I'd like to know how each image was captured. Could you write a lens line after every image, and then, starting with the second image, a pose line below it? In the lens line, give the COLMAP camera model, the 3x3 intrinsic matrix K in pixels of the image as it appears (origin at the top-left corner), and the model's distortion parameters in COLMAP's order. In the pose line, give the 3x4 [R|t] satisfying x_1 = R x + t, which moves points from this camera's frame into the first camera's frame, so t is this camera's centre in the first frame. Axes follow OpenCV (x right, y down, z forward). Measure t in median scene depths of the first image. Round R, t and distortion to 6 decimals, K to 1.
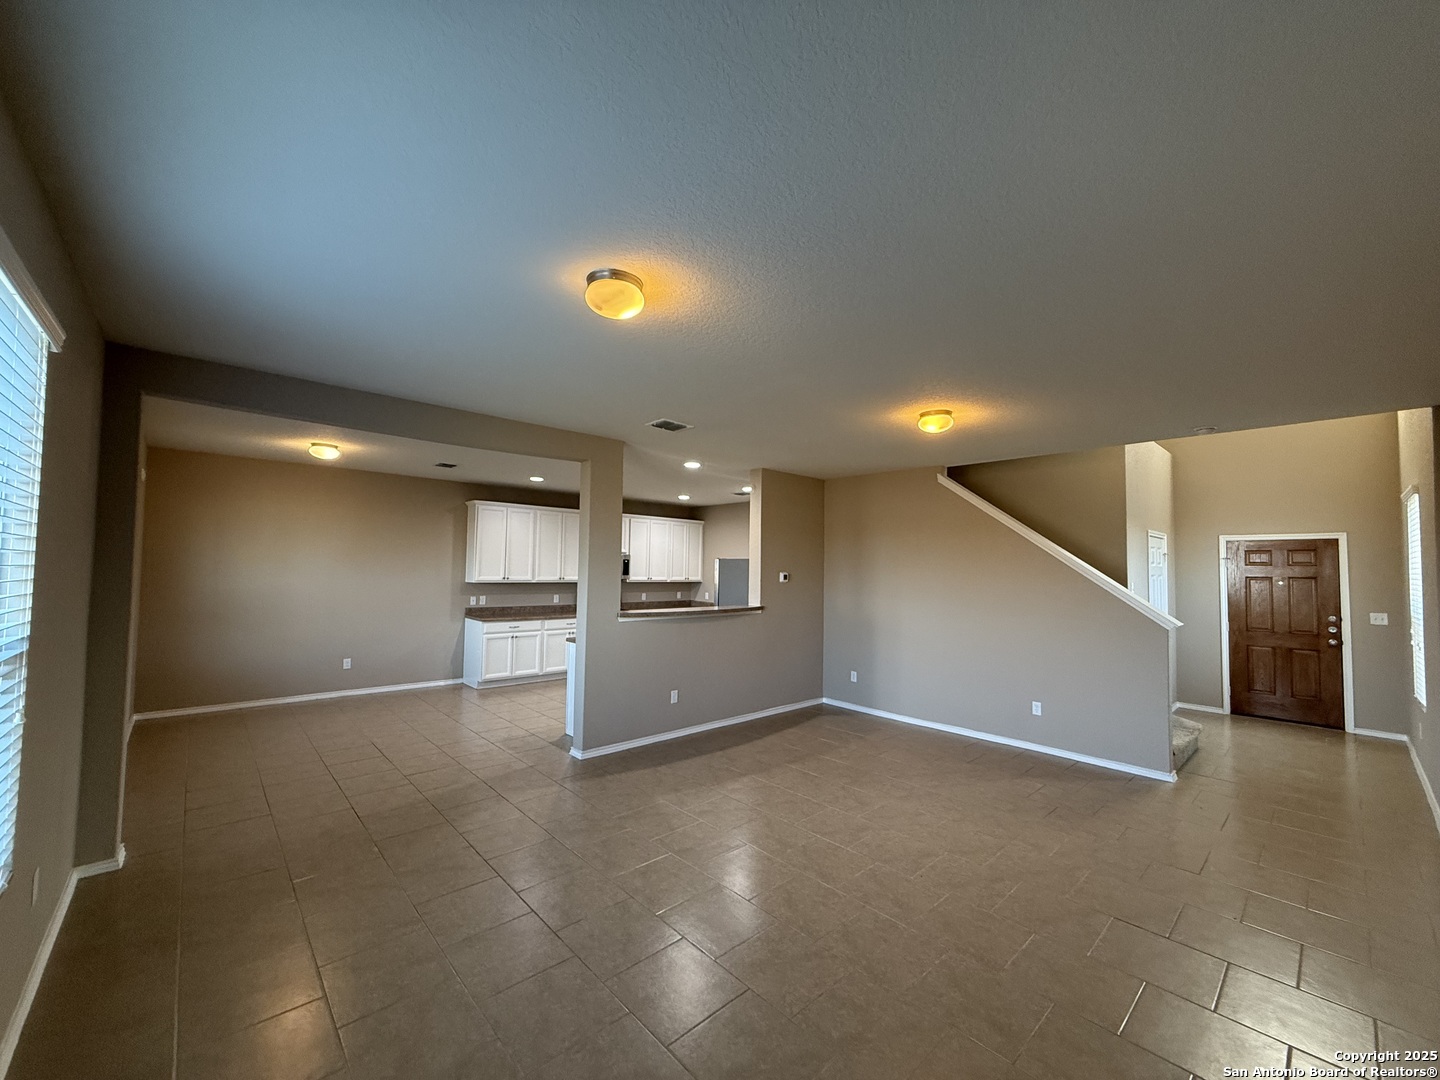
lens RADIAL K [[571.3, 0, 714.5], [0, 571.3, 547.0], [0, 0, 1]] dist [-0.001684, 0.000280]
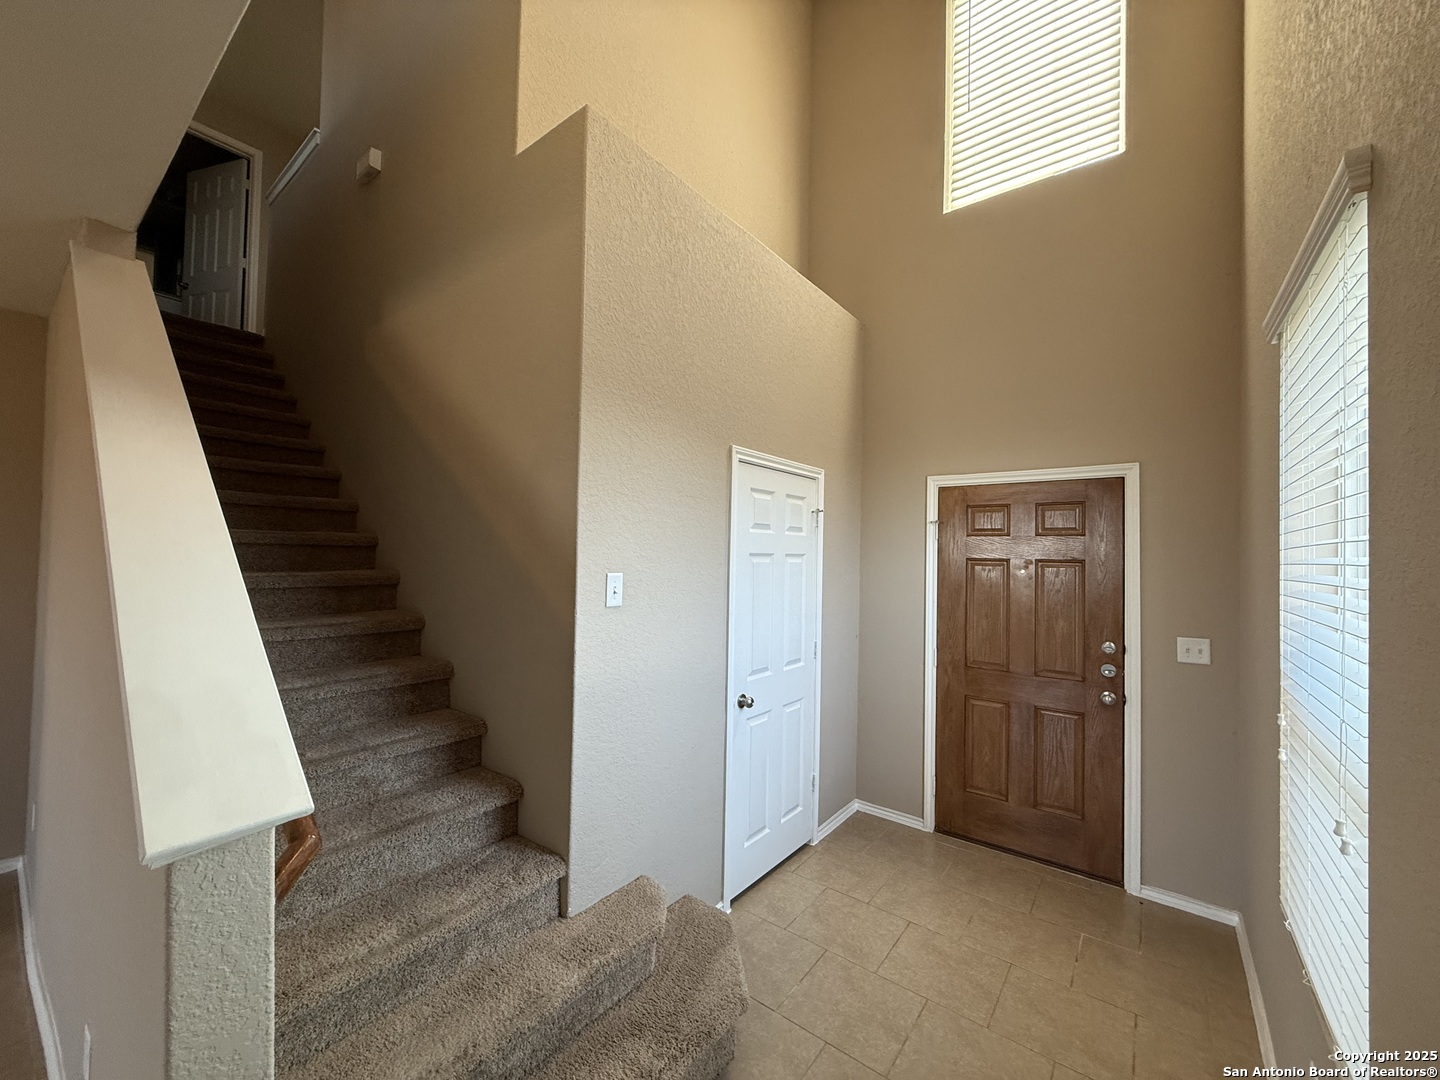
lens RADIAL K [[571.3, 0, 709.6], [0, 571.3, 544.0], [0, 0, 1]] dist [-0.001684, 0.000280]
pose [[0.980162, 0.003926, 0.198157, 0.666297], [-0.009661, 0.999562, 0.027979, 0.029991], [-0.197960, -0.029338, 0.979771, 0.605717]]
